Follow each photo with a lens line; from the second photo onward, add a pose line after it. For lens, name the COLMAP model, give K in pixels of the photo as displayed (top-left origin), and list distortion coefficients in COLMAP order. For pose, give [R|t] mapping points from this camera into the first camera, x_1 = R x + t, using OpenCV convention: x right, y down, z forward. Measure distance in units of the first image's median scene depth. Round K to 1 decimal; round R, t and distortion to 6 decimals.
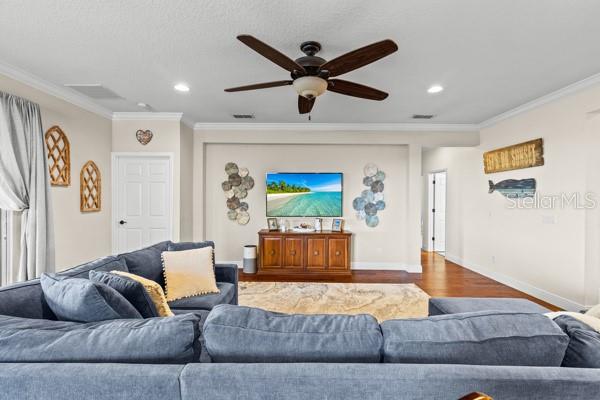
lens RADIAL K [[270.7, 0, 294.8], [0, 270.7, 202.9], [0, 0, 1]] dist [0.009529, -0.002614]
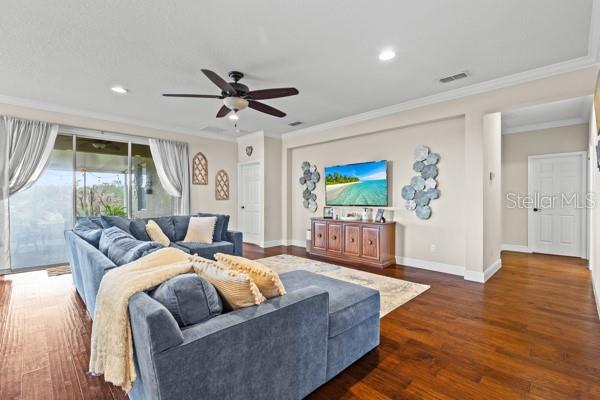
lens RADIAL K [[270.7, 0, 299.8], [0, 270.7, 197.6], [0, 0, 1]] dist [0.009529, -0.002614]
pose [[0.708986, -0.012315, -0.705115, 0.621826], [-0.007873, 0.999647, -0.025375, 0.047207], [0.705178, 0.023542, 0.708639, 0.117465]]
